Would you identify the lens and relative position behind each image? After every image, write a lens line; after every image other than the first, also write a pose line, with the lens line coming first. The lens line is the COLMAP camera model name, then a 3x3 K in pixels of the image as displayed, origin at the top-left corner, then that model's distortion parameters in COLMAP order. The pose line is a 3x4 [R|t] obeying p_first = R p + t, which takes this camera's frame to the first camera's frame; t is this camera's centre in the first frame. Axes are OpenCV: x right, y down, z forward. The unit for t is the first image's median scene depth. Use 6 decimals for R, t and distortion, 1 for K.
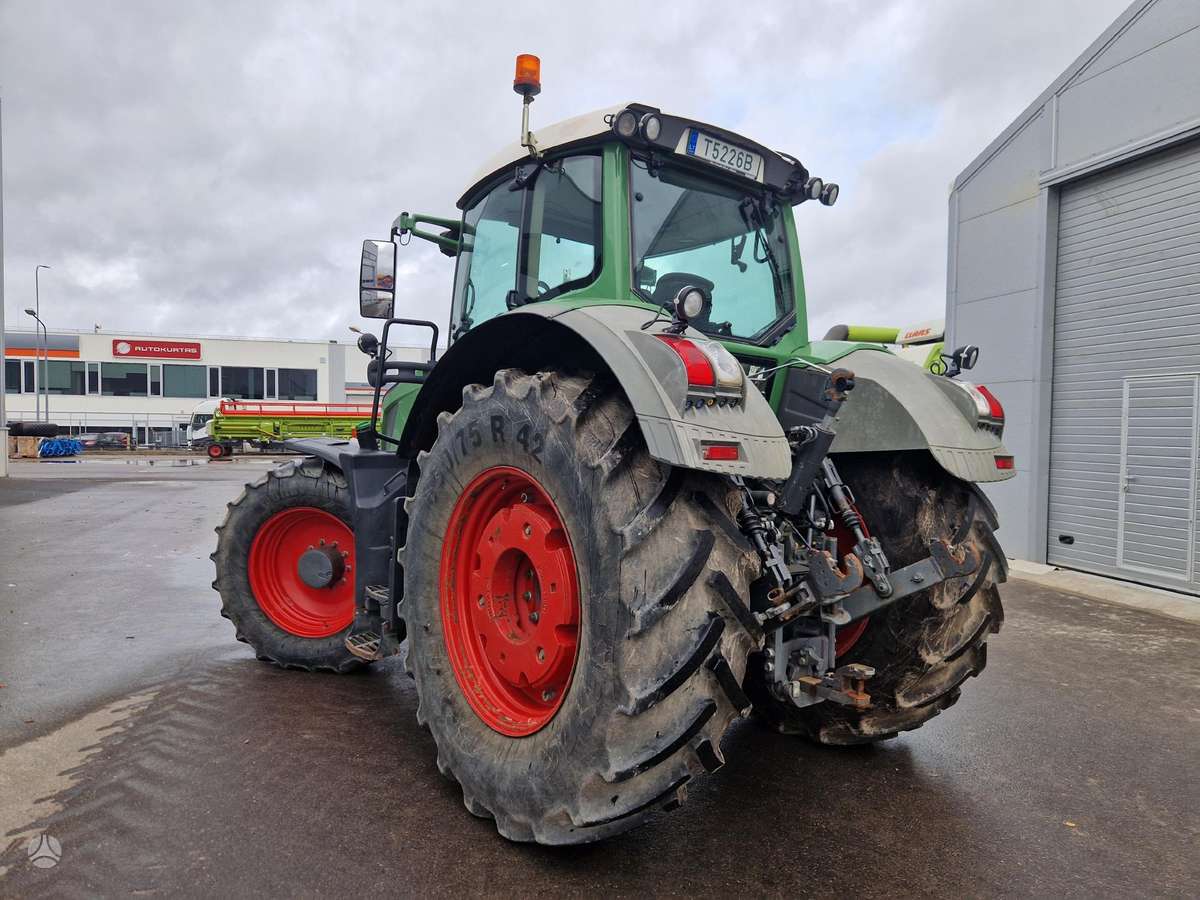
lens RADIAL K [[809.5, 0, 604.3], [0, 809.5, 453.3], [0, 0, 1]] dist [0.086516, -0.083947]
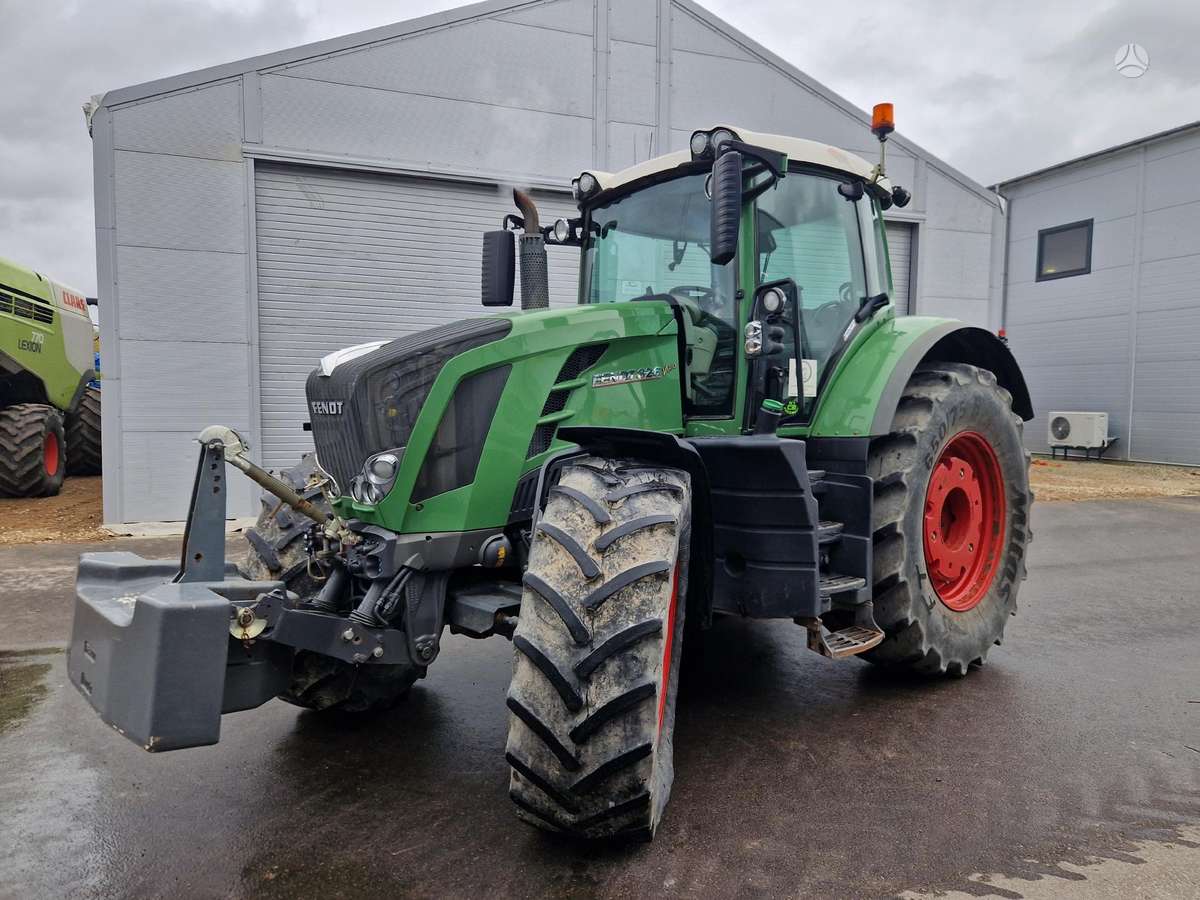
lens RADIAL K [[807.9, 0, 609.9], [0, 807.9, 454.5], [0, 0, 1]] dist [0.073166, -0.065458]
pose [[-0.071815, -0.084319, 0.993848, -1.059902], [0.021689, 0.996053, 0.086073, -0.056858], [-0.997182, 0.027737, -0.069702, 1.201471]]
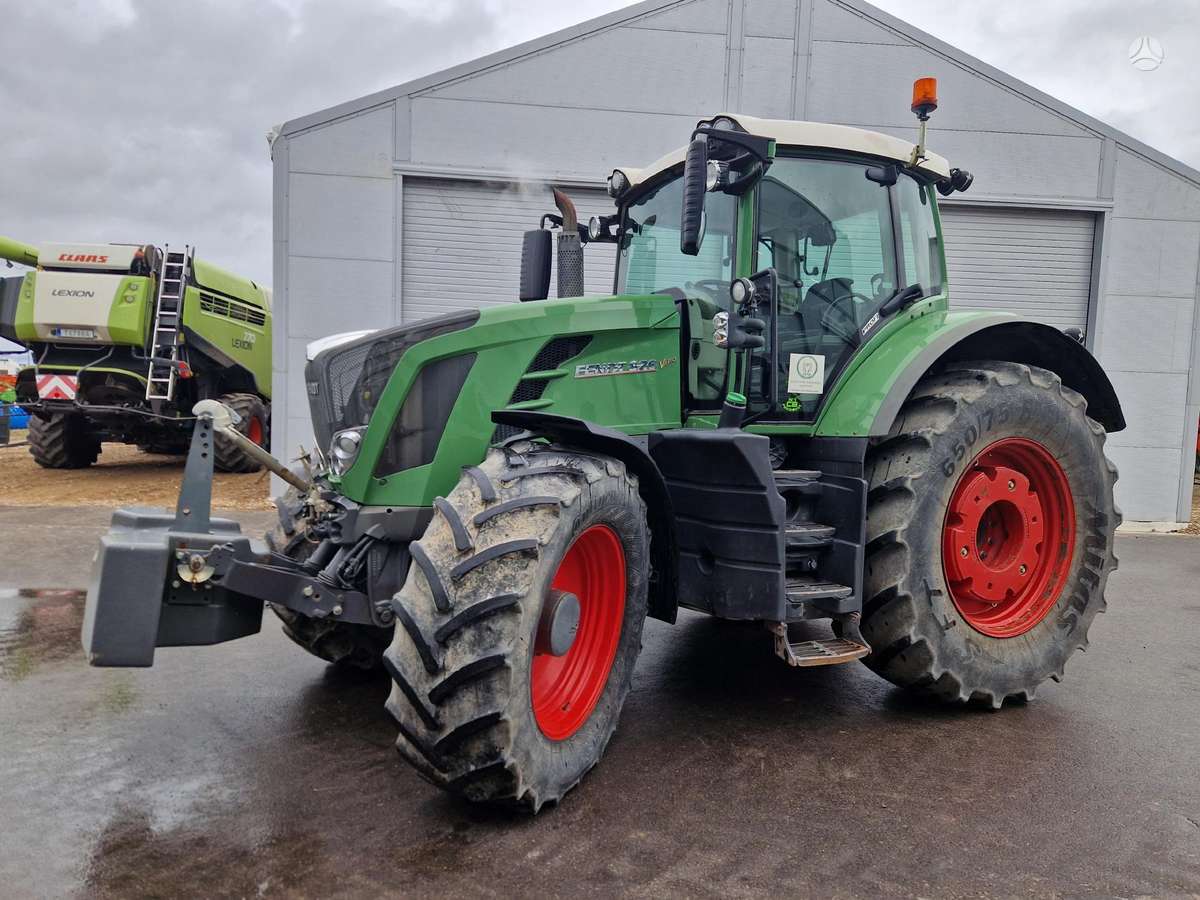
lens RADIAL K [[805.3, 0, 593.4], [0, 805.3, 457.6], [0, 0, 1]] dist [0.077147, -0.066563]
pose [[0.188596, -0.077922, 0.978959, -1.061436], [-0.002176, 0.996812, 0.079762, -0.038351], [-0.982052, -0.017173, 0.187825, 0.978290]]
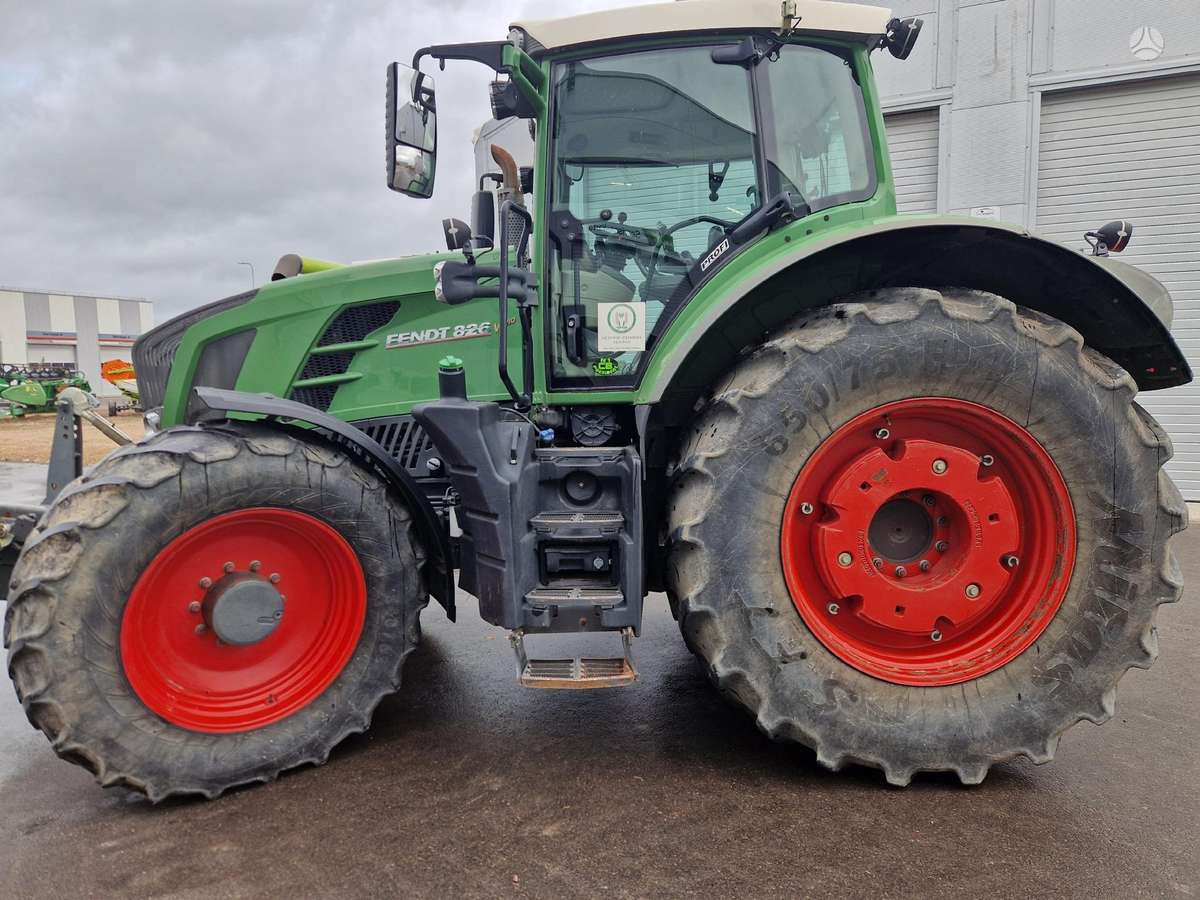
lens RADIAL K [[805.1, 0, 600.0], [0, 805.1, 450.0], [0, 0, 1]] dist [0.081413, -0.067115]
pose [[0.617841, -0.098596, 0.780097, -0.724356], [0.046771, 0.994959, 0.088708, -0.015938], [-0.784911, -0.018321, 0.619337, 0.500357]]
